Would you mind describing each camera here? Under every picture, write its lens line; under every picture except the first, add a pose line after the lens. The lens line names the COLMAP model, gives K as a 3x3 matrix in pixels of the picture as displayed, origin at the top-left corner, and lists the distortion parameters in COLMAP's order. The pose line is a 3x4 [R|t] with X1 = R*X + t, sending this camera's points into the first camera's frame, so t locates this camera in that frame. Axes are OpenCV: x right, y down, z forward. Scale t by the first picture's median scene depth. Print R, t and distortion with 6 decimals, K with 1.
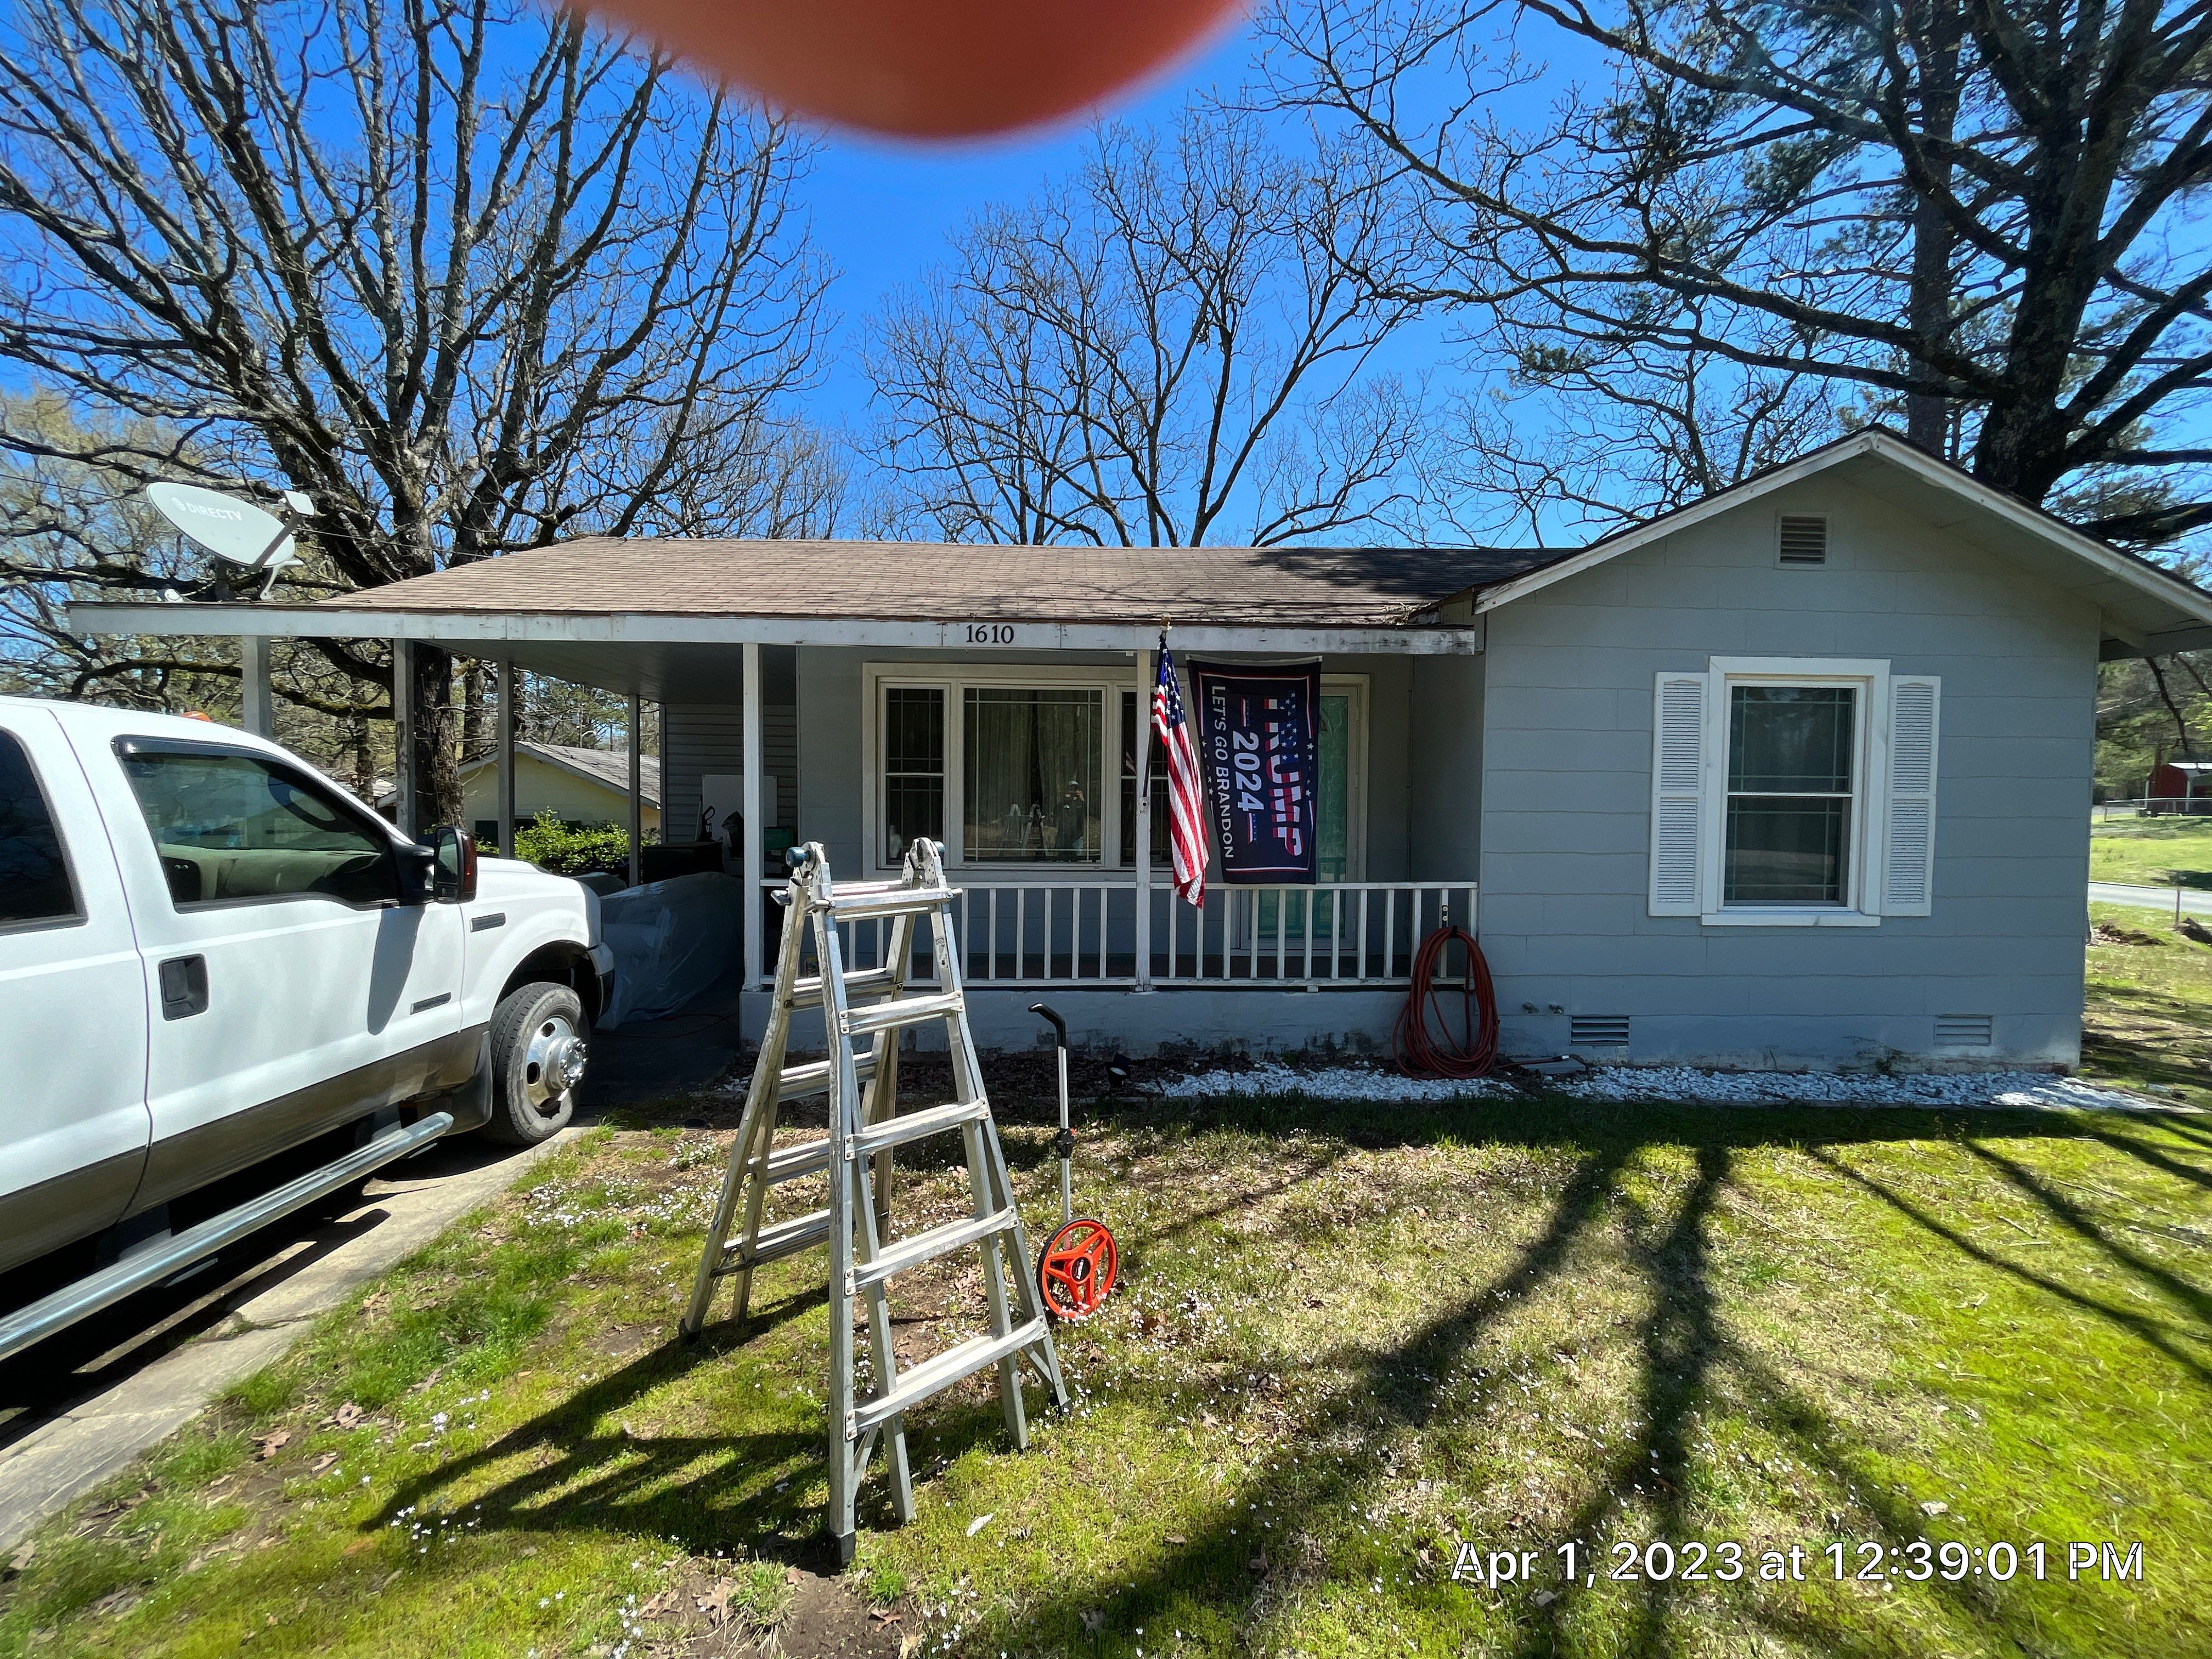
lens RADIAL K [[885.0, 0, 1110.1], [0, 885.0, 837.6], [0, 0, 1]] dist [-0.000321, -0.000049]
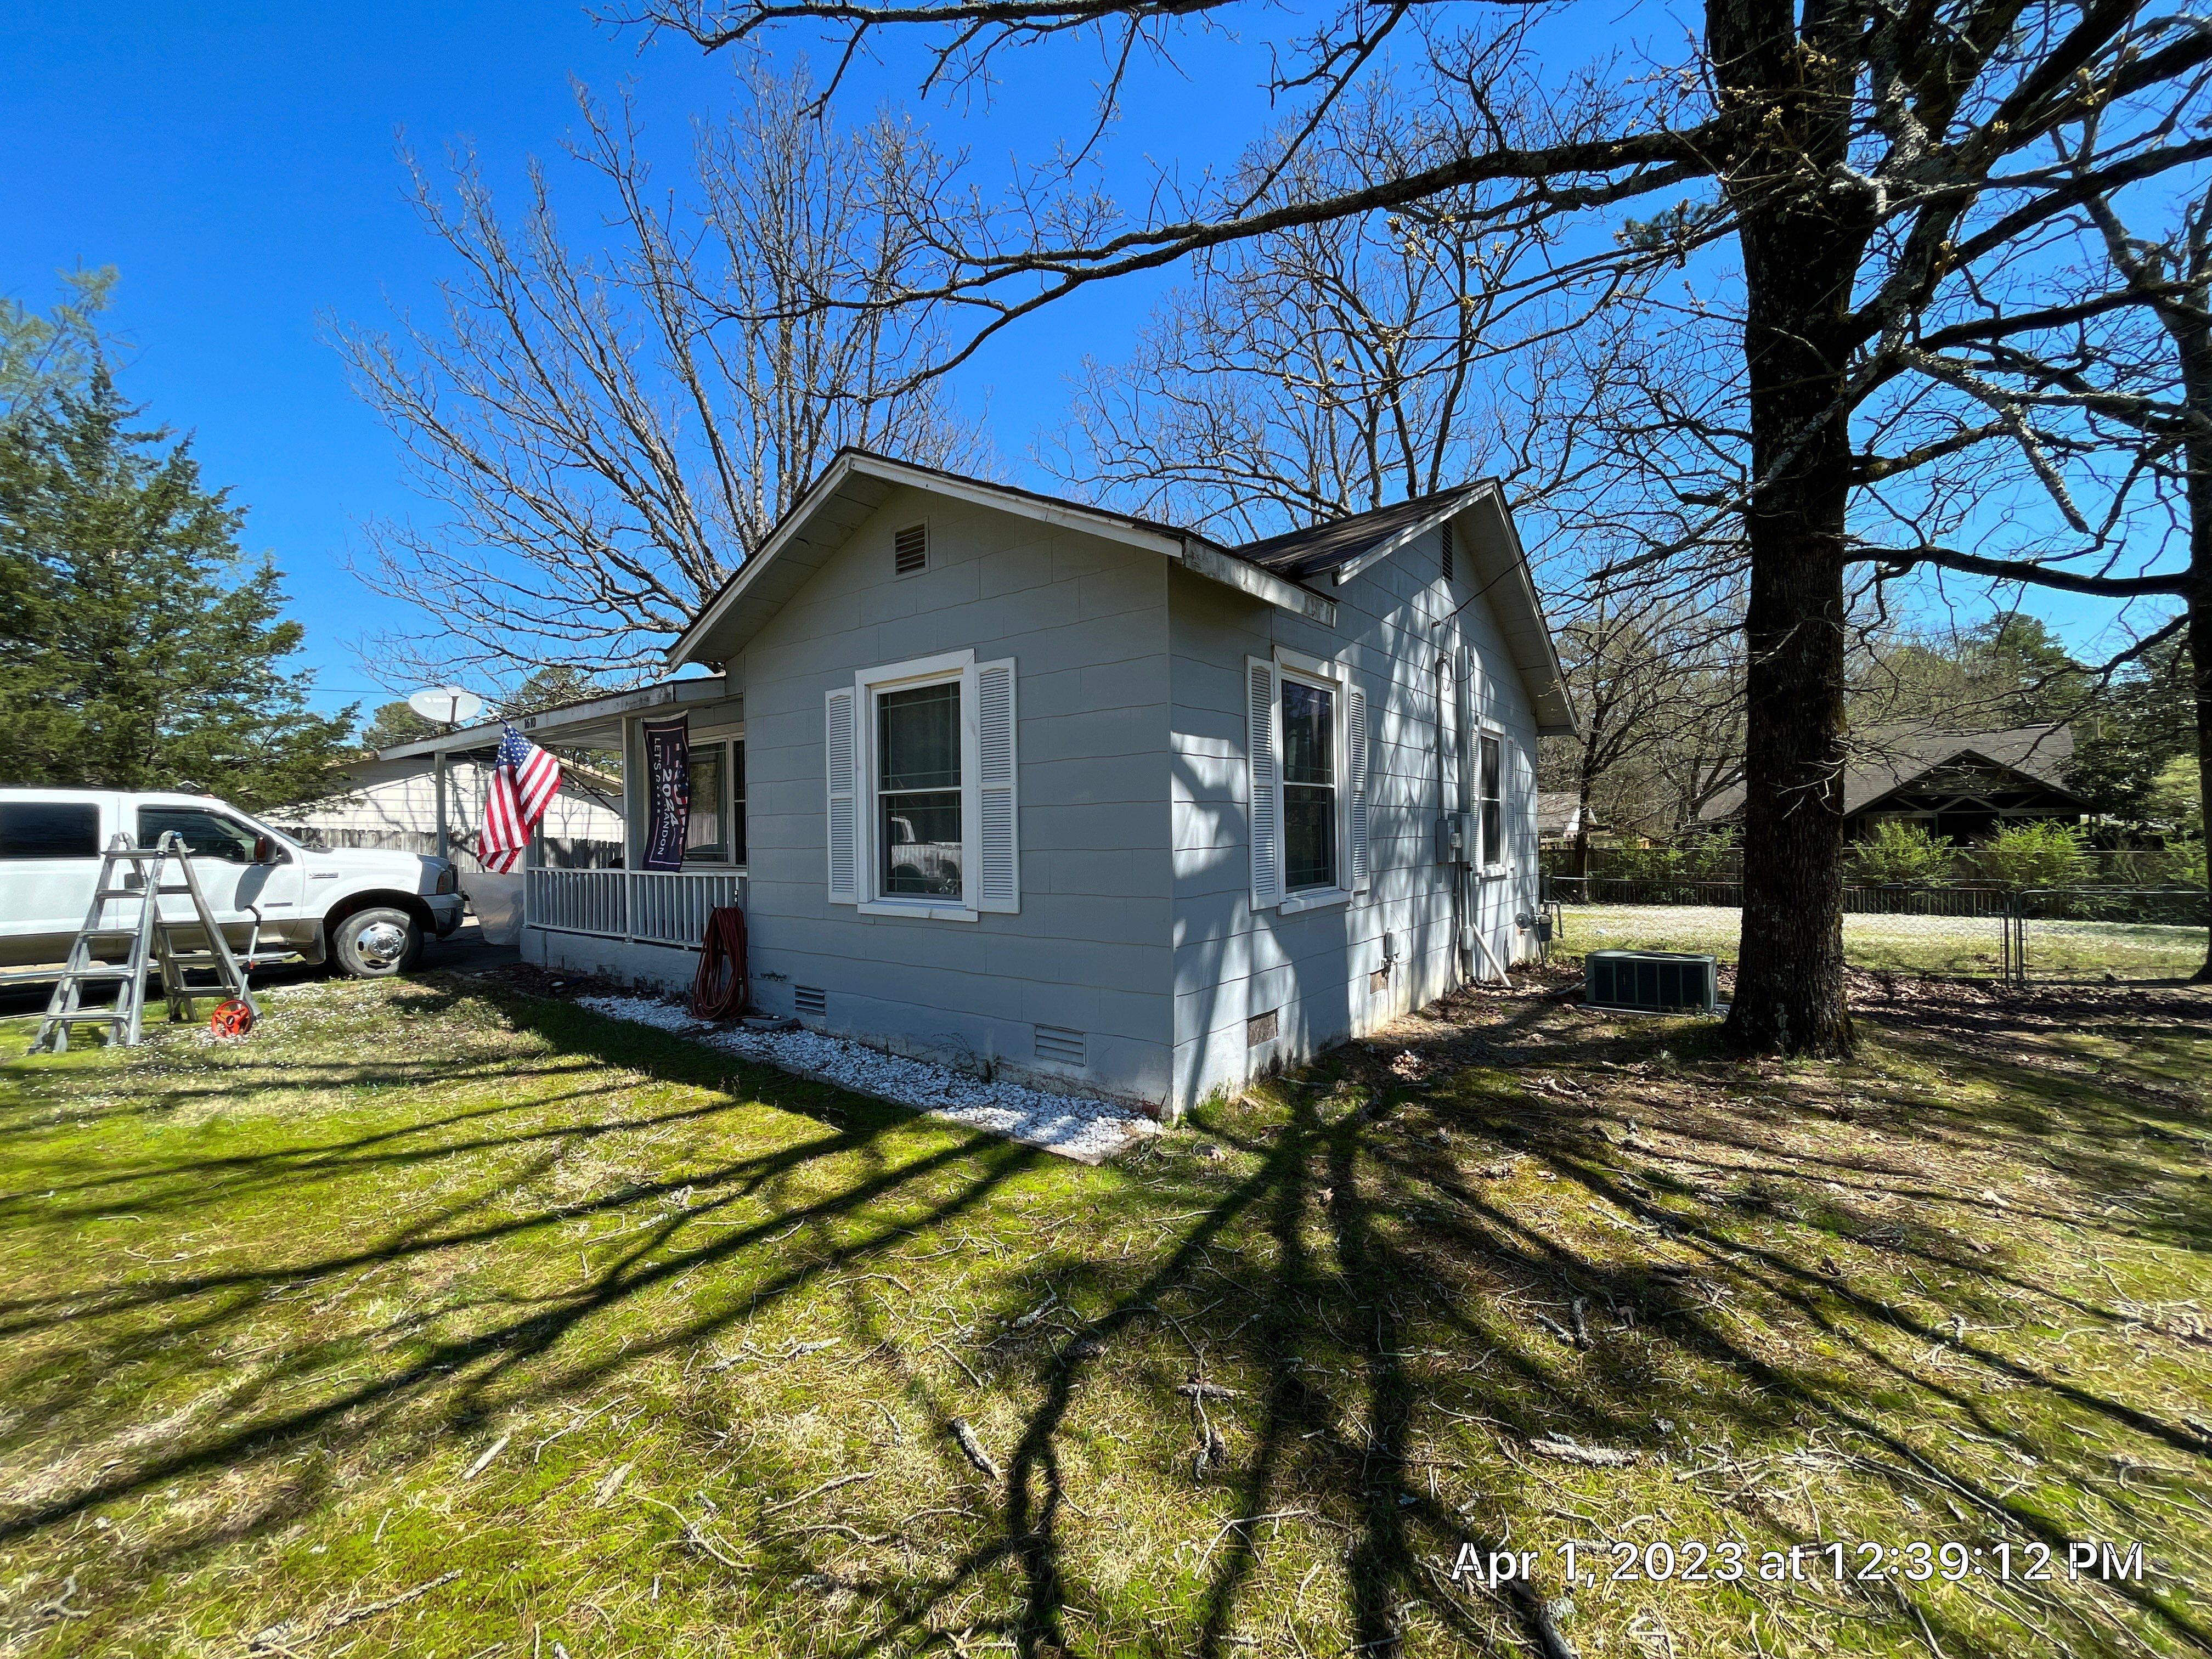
lens RADIAL K [[885.0, 0, 1110.1], [0, 885.0, 837.6], [0, 0, 1]] dist [-0.000321, -0.000049]
pose [[0.767993, -0.016227, -0.640252, 1.618033], [-0.006564, 0.999427, -0.033203, 0.039371], [0.640424, 0.029702, 0.767447, 0.351502]]
